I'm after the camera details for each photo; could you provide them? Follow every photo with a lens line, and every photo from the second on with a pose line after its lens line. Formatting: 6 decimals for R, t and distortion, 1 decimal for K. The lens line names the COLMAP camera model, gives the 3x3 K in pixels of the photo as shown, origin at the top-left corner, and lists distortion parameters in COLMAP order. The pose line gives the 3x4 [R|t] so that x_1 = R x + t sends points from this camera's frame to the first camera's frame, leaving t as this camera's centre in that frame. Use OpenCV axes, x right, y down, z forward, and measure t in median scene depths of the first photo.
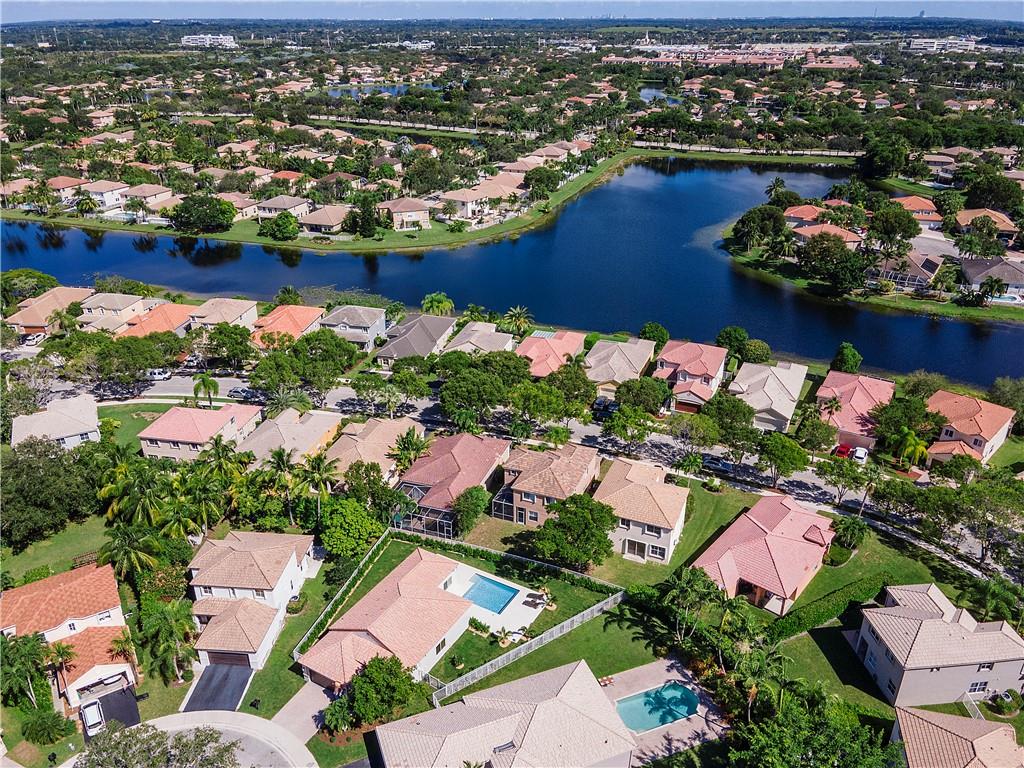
lens RADIAL K [[712.5, 0, 512.0], [0, 712.5, 384.0], [0, 0, 1]] dist [-0.021298, 0.033240]
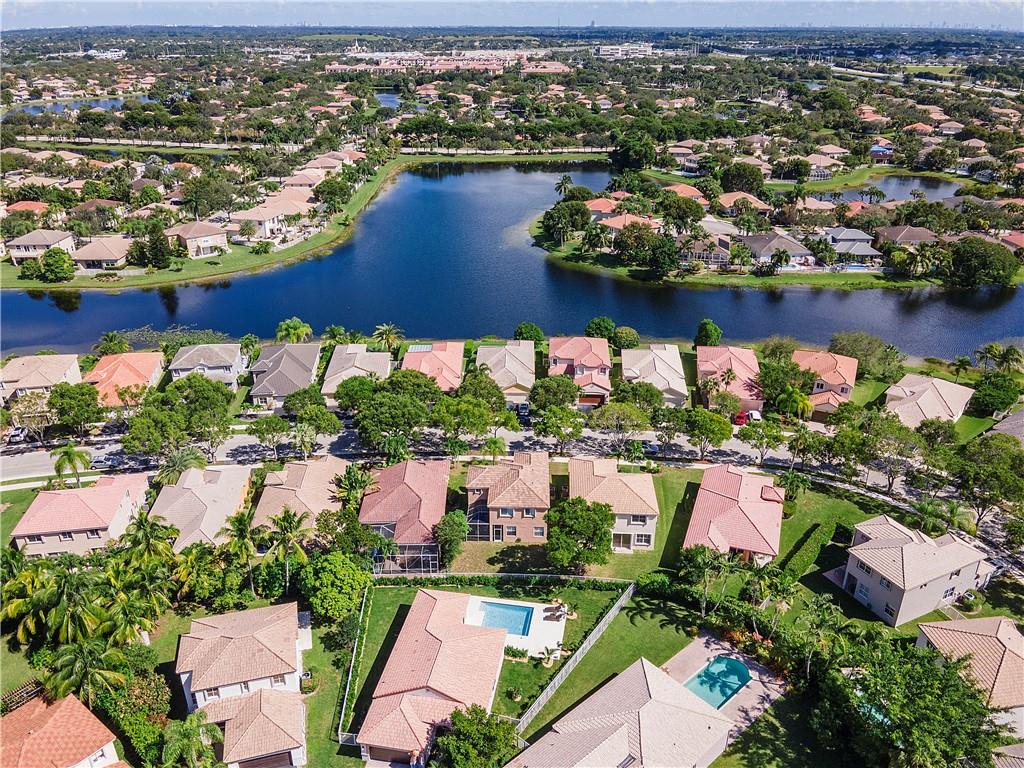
lens RADIAL K [[722.3, 0, 475.6], [0, 722.3, 382.8], [0, 0, 1]] dist [-0.035155, 0.053074]
pose [[0.944431, -0.144025, 0.295478, -0.129775], [0.148354, 0.988903, 0.007839, -0.014135], [-0.293328, 0.036433, 0.955317, 0.028542]]
